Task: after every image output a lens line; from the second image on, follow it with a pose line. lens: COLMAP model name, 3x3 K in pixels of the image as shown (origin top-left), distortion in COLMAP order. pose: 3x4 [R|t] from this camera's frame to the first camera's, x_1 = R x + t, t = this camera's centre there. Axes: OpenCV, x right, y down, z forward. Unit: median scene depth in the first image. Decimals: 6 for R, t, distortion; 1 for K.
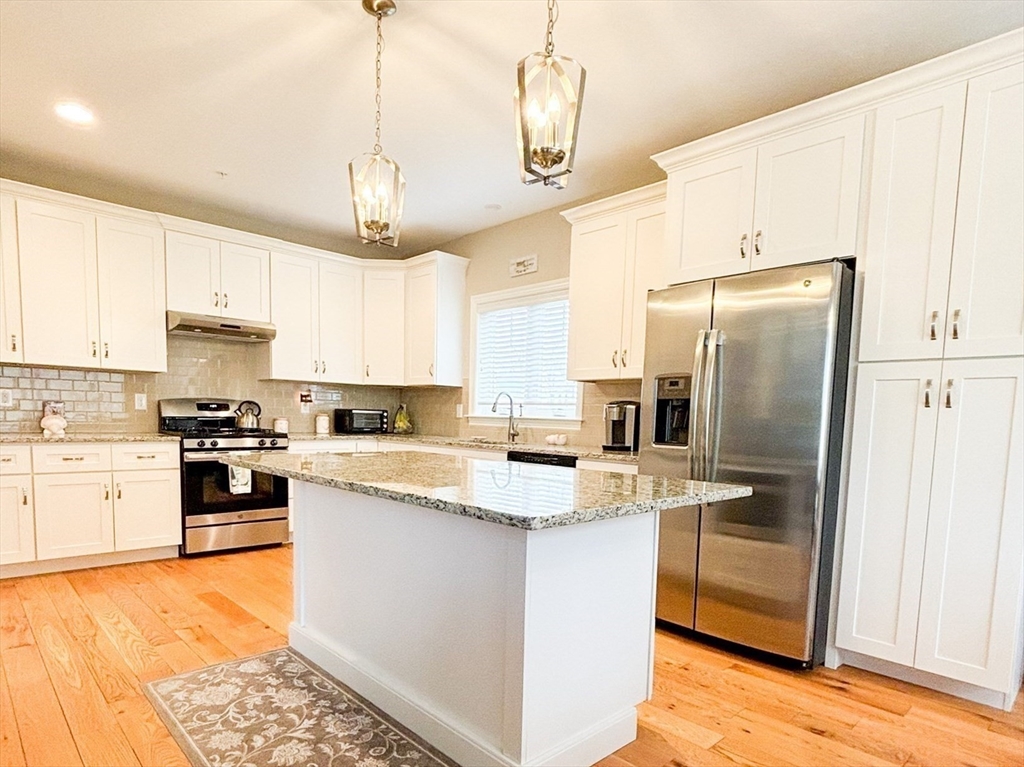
lens RADIAL K [[592.7, 0, 522.6], [0, 592.7, 476.1], [0, 0, 1]] dist [0.011953, -0.010720]
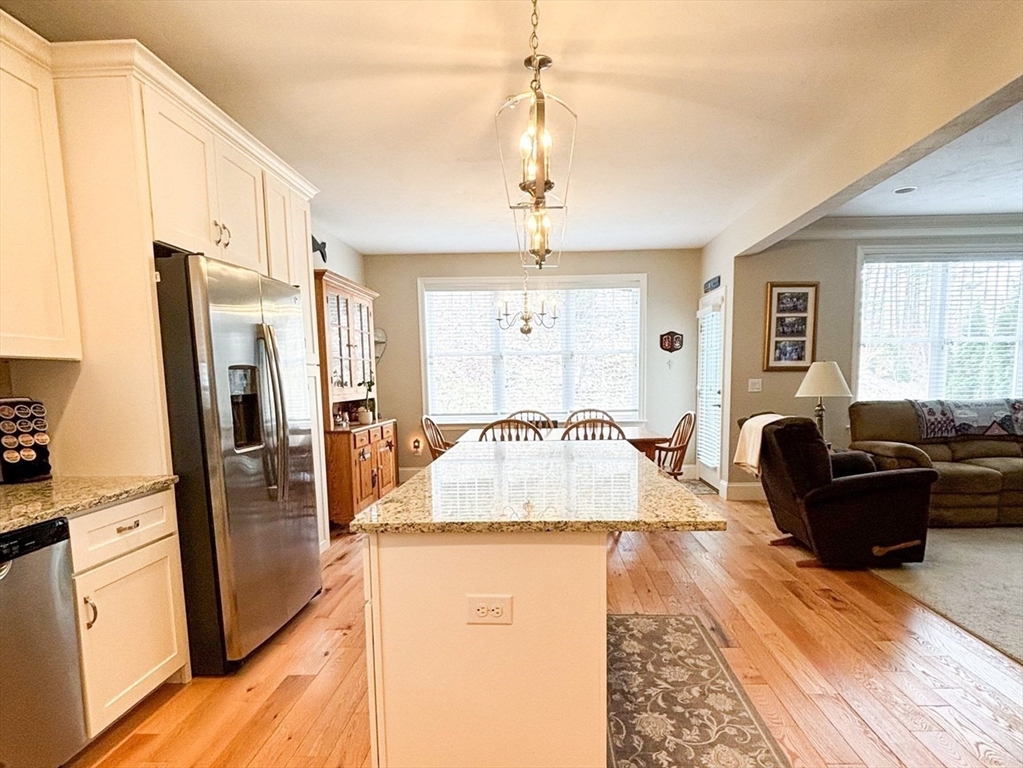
lens RADIAL K [[580.0, 0, 529.9], [0, 580.0, 444.3], [0, 0, 1]] dist [0.002240, -0.008907]
pose [[-0.698600, -0.098251, 0.708734, -0.467088], [0.068142, 0.976889, 0.202593, -0.144066], [-0.712260, 0.189826, -0.675760, 0.910799]]
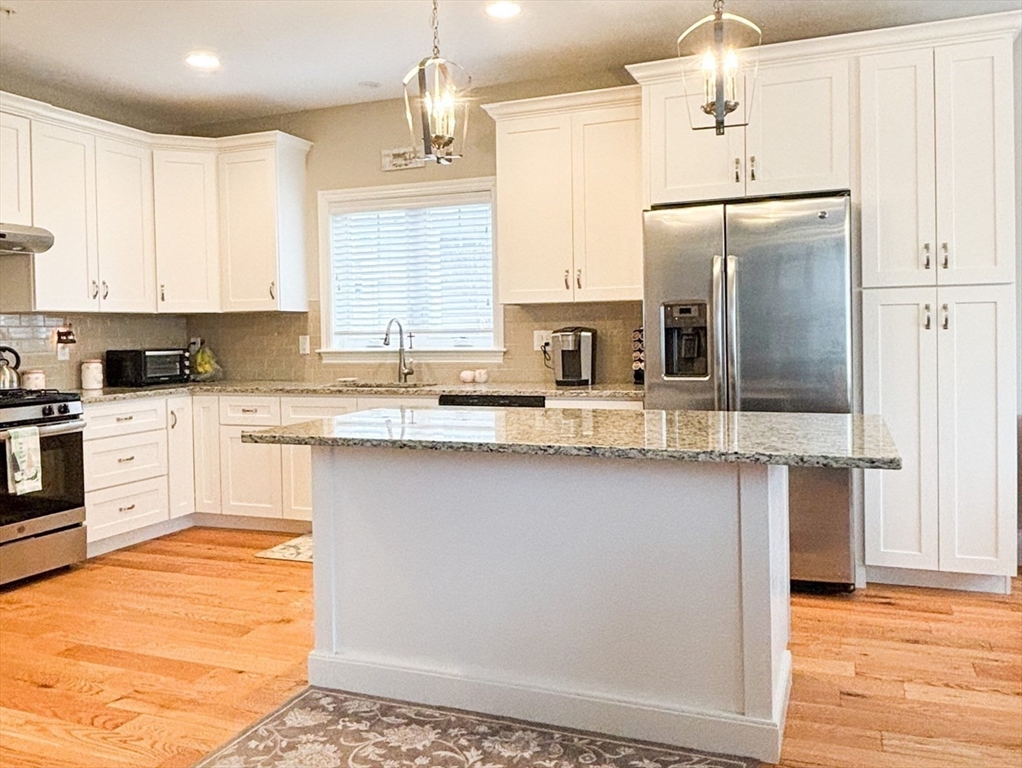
lens RADIAL K [[828.5, 0, 514.1], [0, 828.5, 354.9], [0, 0, 1]] dist [0.054936, -0.095045]
pose [[0.906235, -0.054835, 0.419203, -0.376498], [0.083103, 0.995313, -0.049460, -0.031323], [-0.414526, 0.079659, 0.906544, -0.045841]]
